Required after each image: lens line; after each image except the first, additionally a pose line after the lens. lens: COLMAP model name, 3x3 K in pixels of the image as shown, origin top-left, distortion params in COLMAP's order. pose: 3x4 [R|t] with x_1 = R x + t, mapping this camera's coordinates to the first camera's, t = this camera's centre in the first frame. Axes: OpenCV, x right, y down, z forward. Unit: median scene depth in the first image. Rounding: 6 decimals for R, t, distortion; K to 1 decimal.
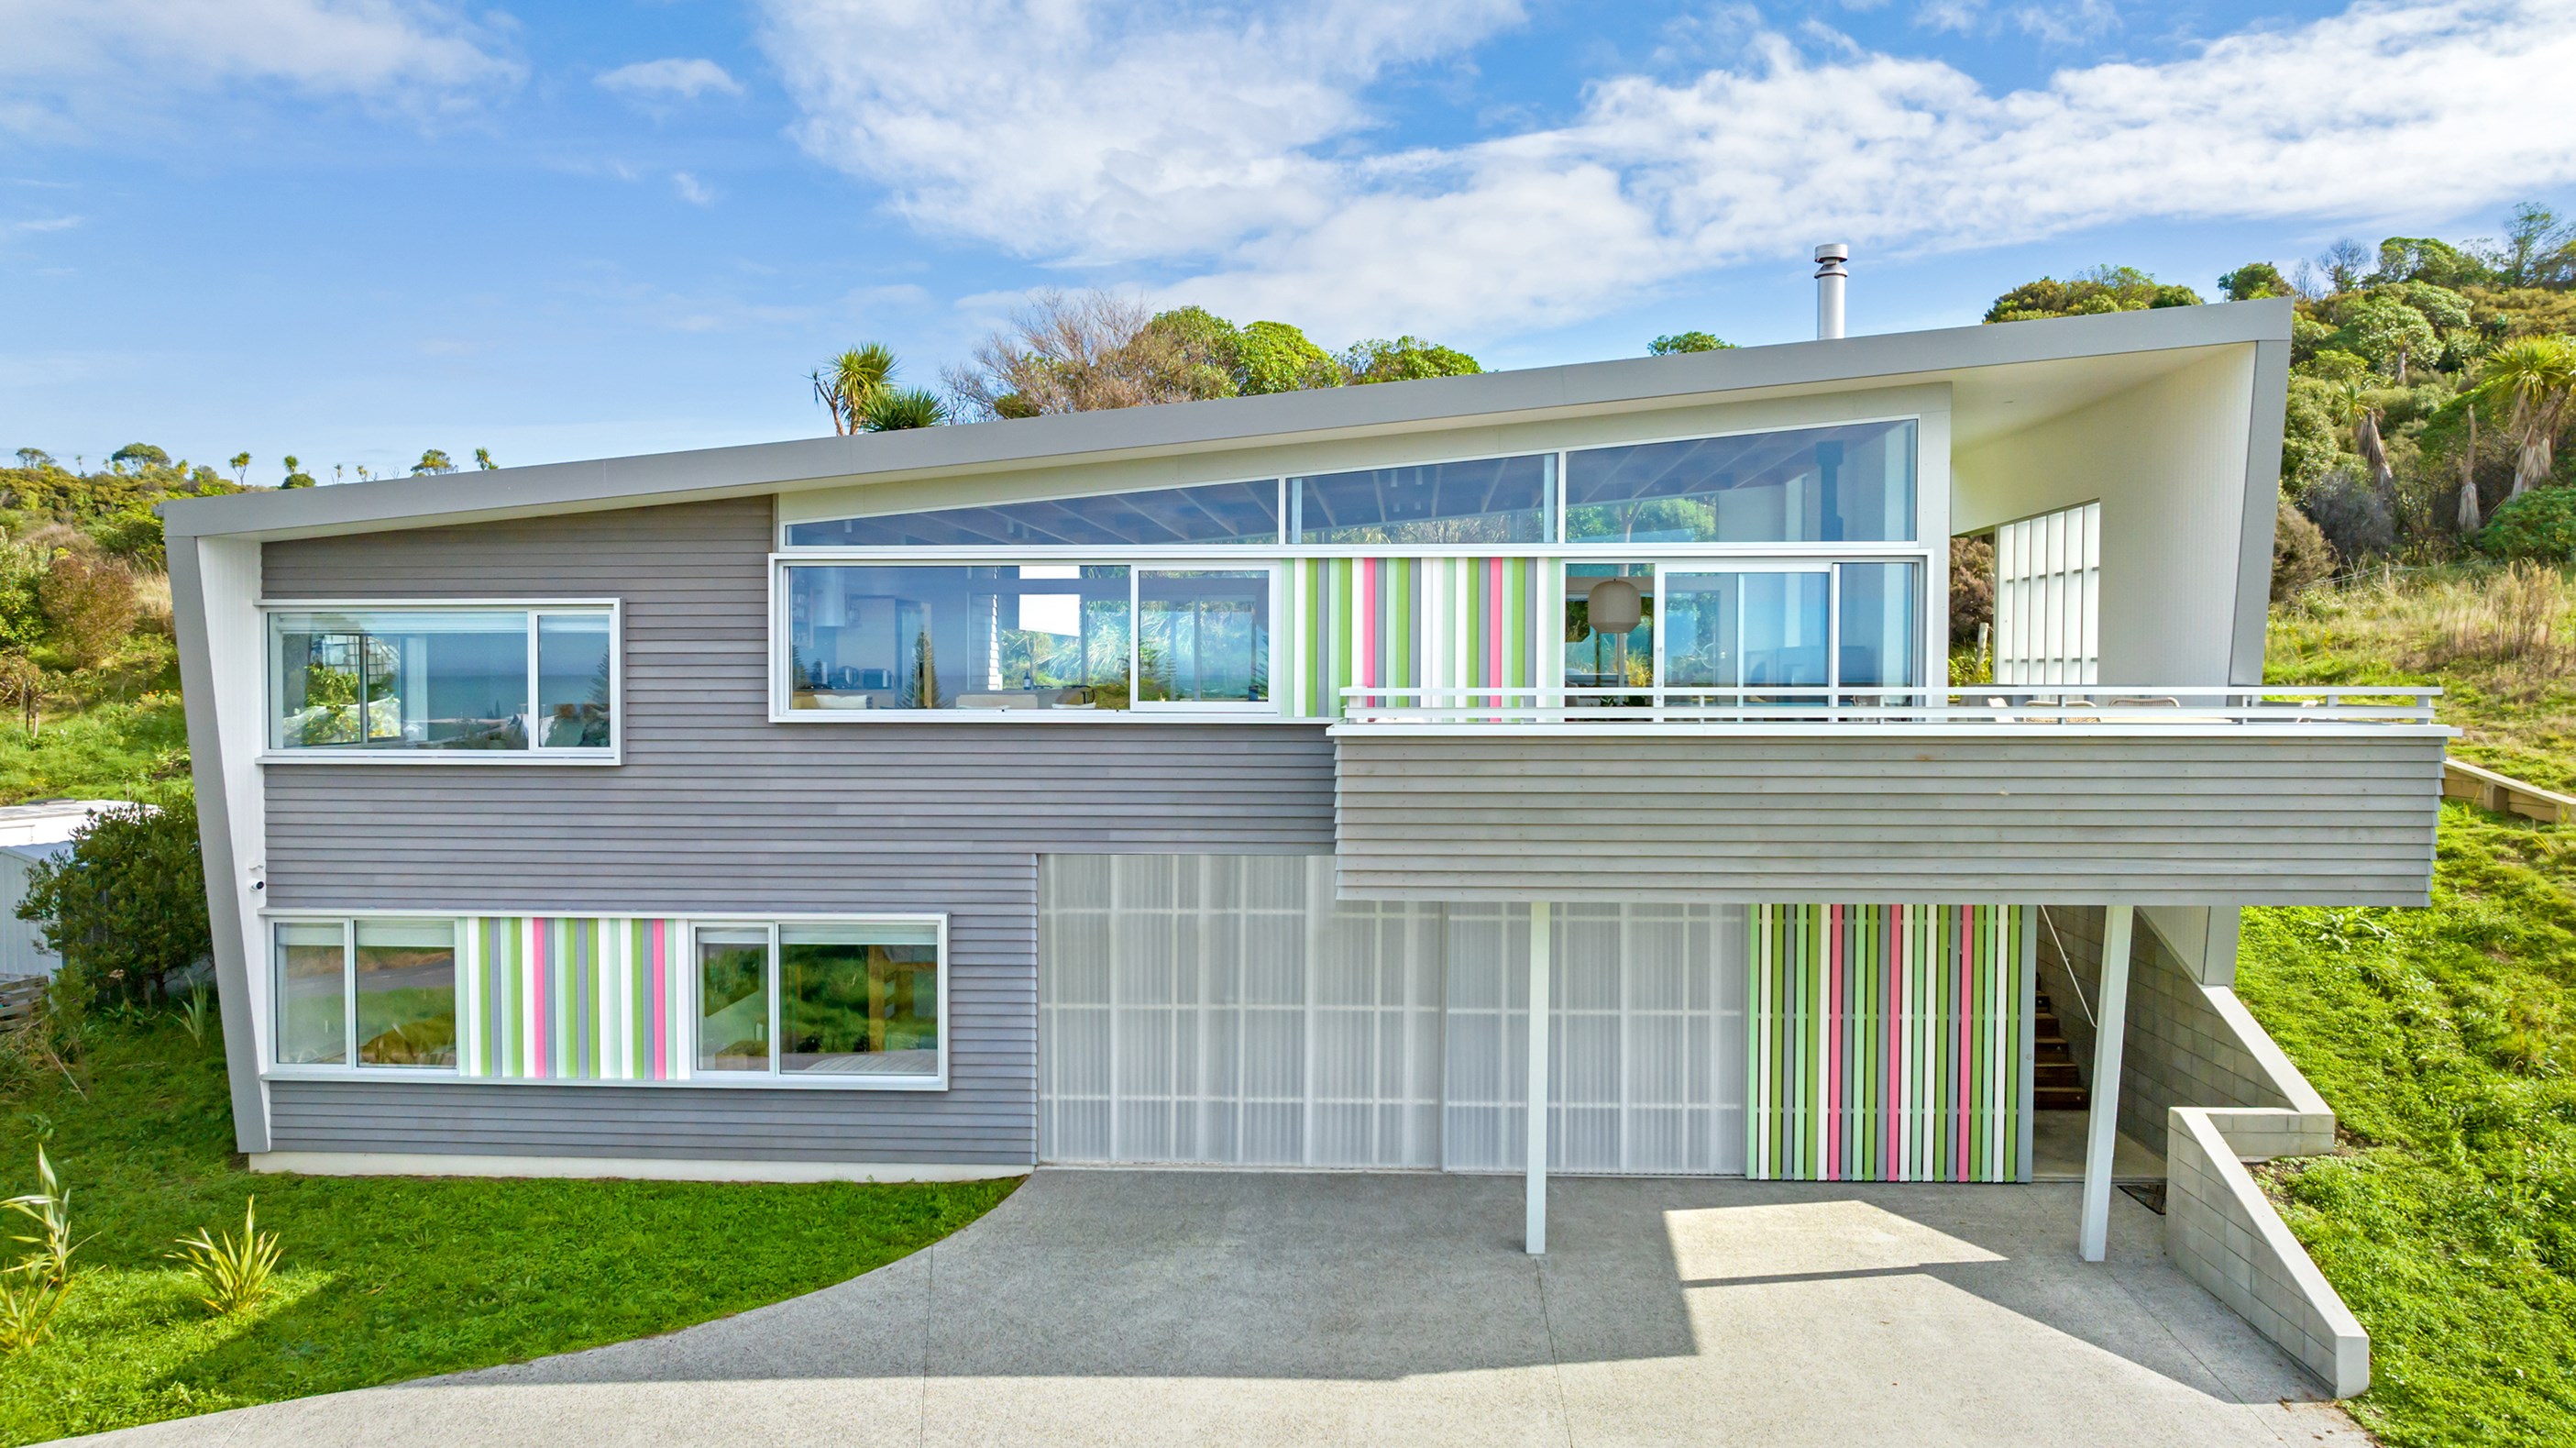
lens RADIAL K [[1784.1, 0, 1288.0], [0, 1784.1, 724.0], [0, 0, 1]] dist [0.002176, 0.000592]
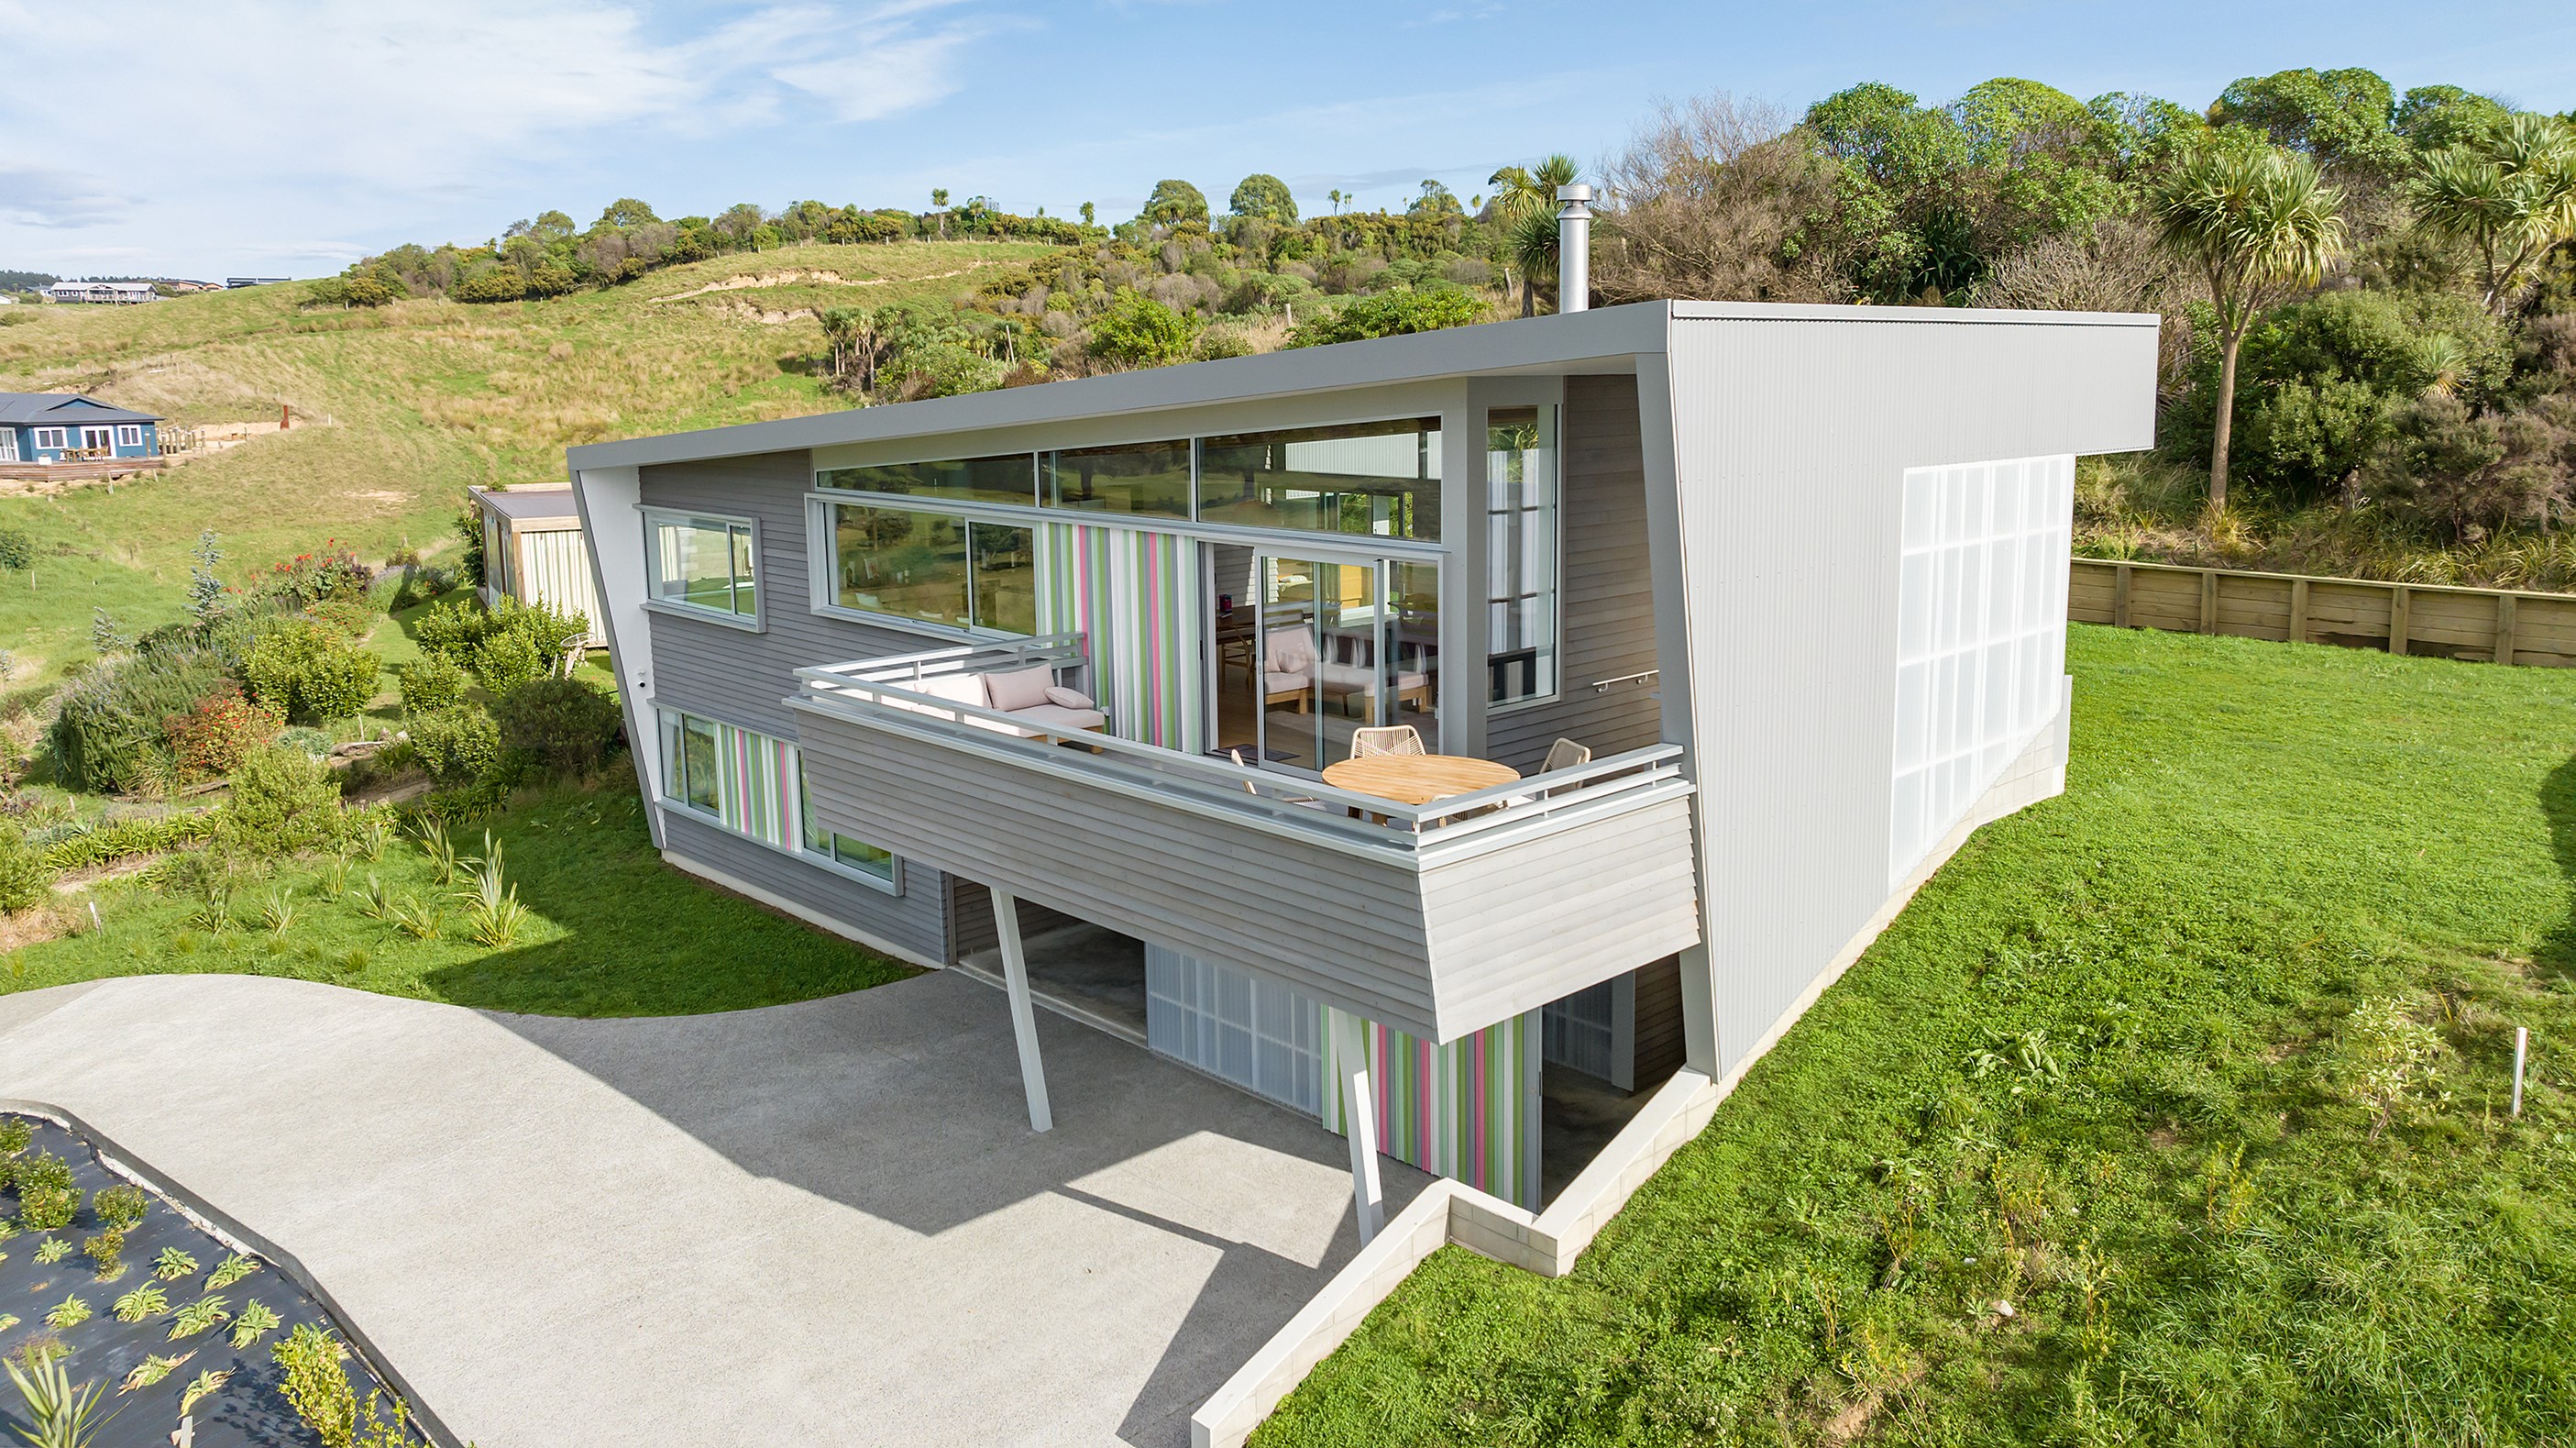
lens RADIAL K [[1830.9, 0, 1288.0], [0, 1830.9, 724.0], [0, 0, 1]] dist [-0.002496, -0.001488]
pose [[0.701477, 0.133561, -0.700065, 1.075139], [0.000447, 0.982200, 0.187836, -0.204378], [0.712692, -0.132075, 0.688931, 0.299010]]
